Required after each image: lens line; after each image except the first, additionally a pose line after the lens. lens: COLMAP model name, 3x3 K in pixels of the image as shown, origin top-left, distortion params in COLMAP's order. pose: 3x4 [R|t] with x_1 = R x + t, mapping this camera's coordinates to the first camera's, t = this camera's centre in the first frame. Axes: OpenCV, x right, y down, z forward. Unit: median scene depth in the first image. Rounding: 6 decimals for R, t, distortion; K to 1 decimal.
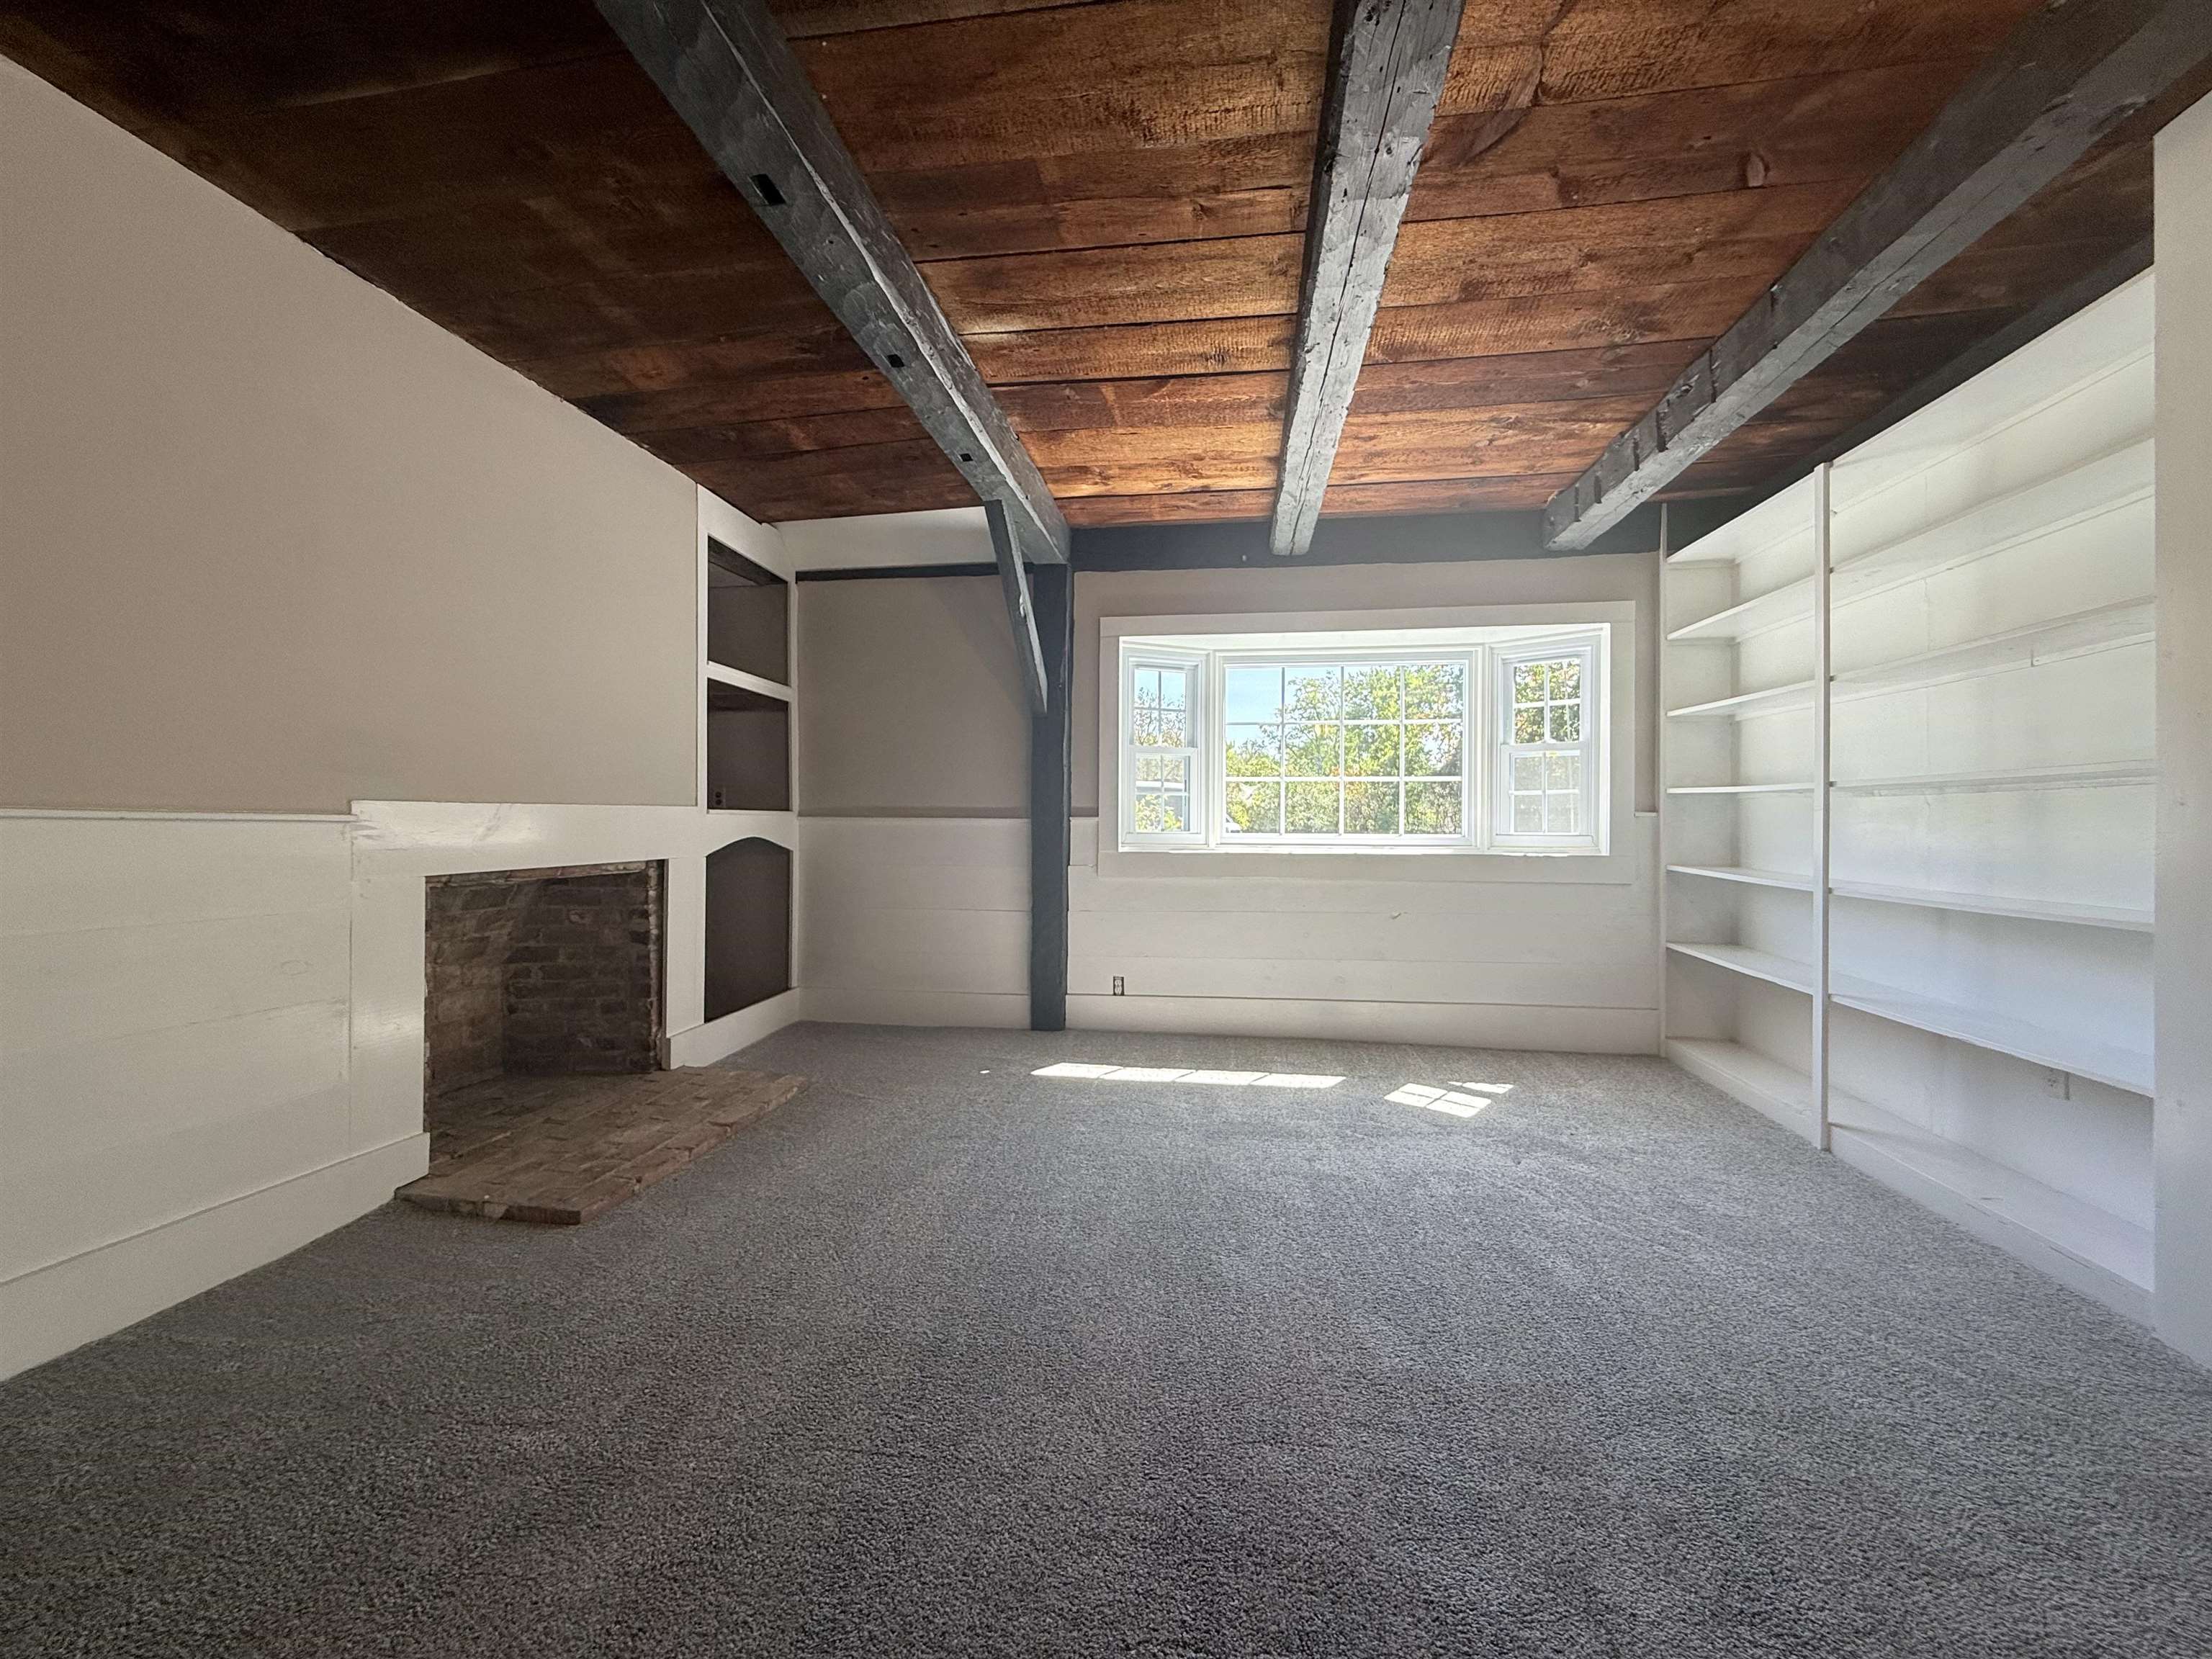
lens RADIAL K [[879.6, 0, 1099.8], [0, 879.6, 828.2], [0, 0, 1]] dist [-0.001605, -0.000080]
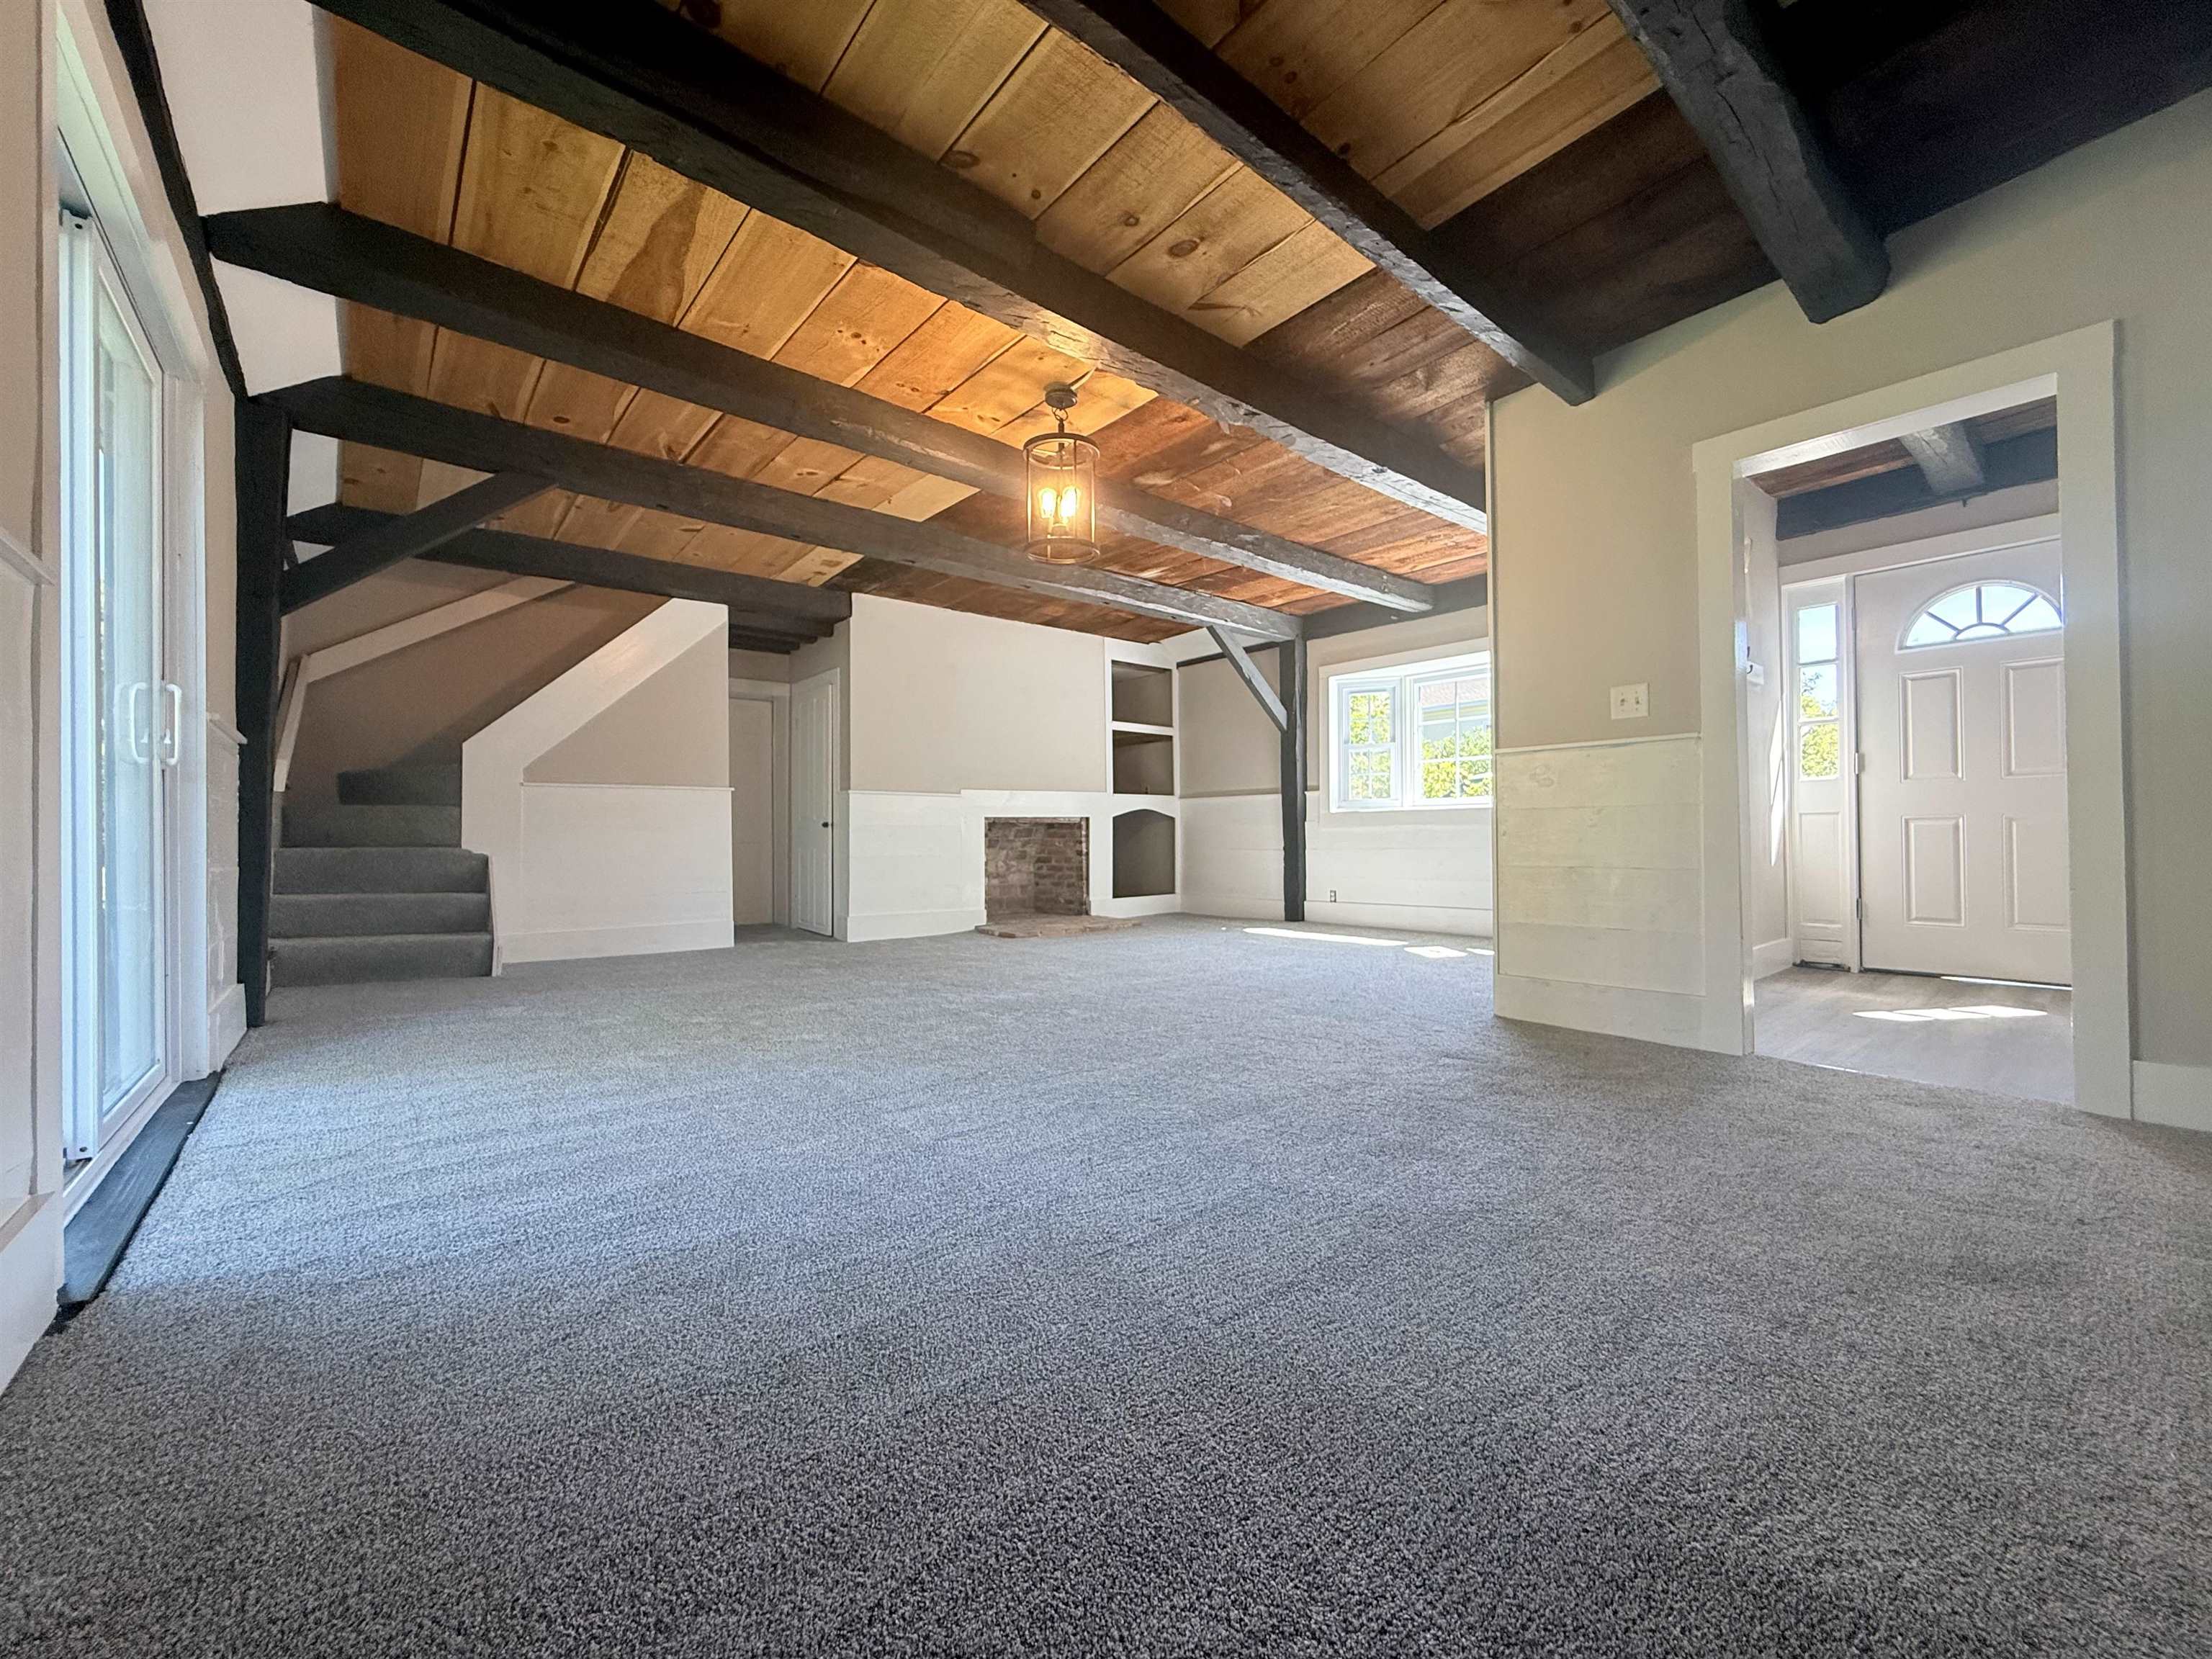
lens RADIAL K [[881.0, 0, 1103.0], [0, 881.0, 825.3], [0, 0, 1]] dist [0.001802, 0.000290]
pose [[0.747756, -0.018364, -0.663720, 0.891342], [0.008787, 0.999804, -0.017764, 0.087506], [0.663916, 0.007451, 0.747770, -0.543982]]
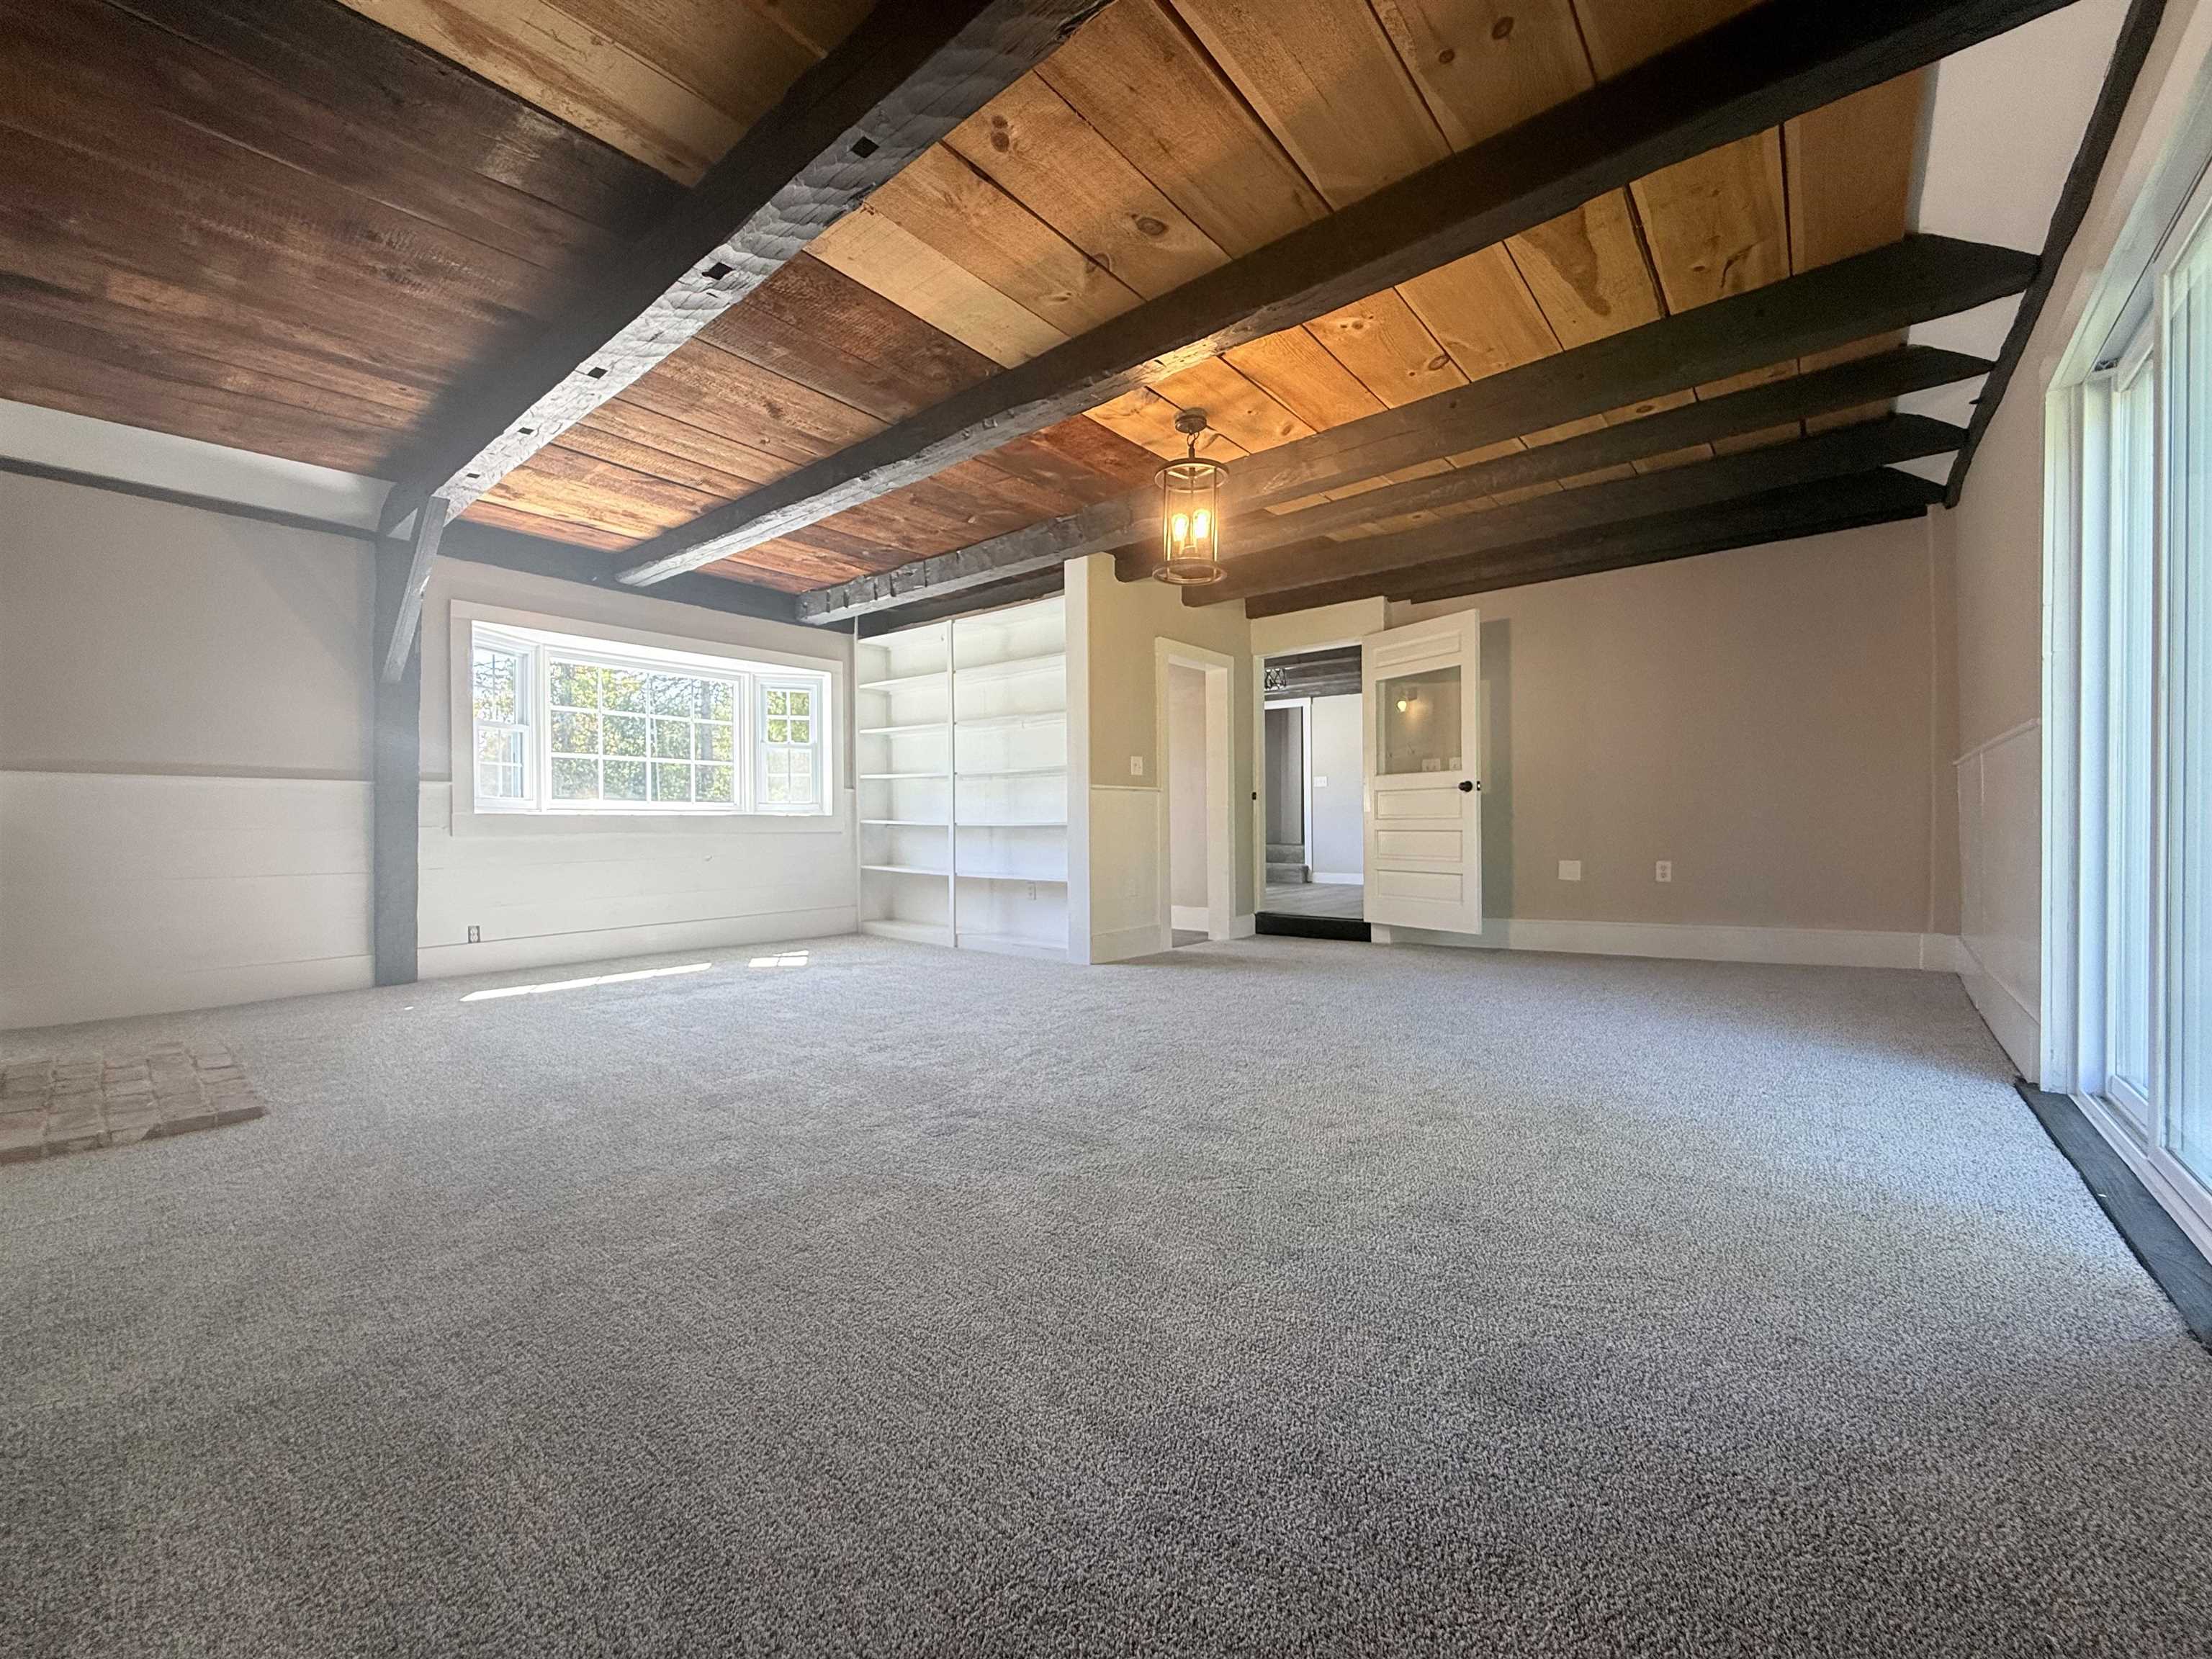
lens RADIAL K [[879.6, 0, 1099.8], [0, 879.6, 828.2], [0, 0, 1]] dist [-0.001605, -0.000080]
pose [[0.518892, -0.010637, 0.854774, -0.596689], [0.010197, 0.999928, 0.006254, 0.053530], [-0.854779, 0.005471, 0.518963, -0.293897]]
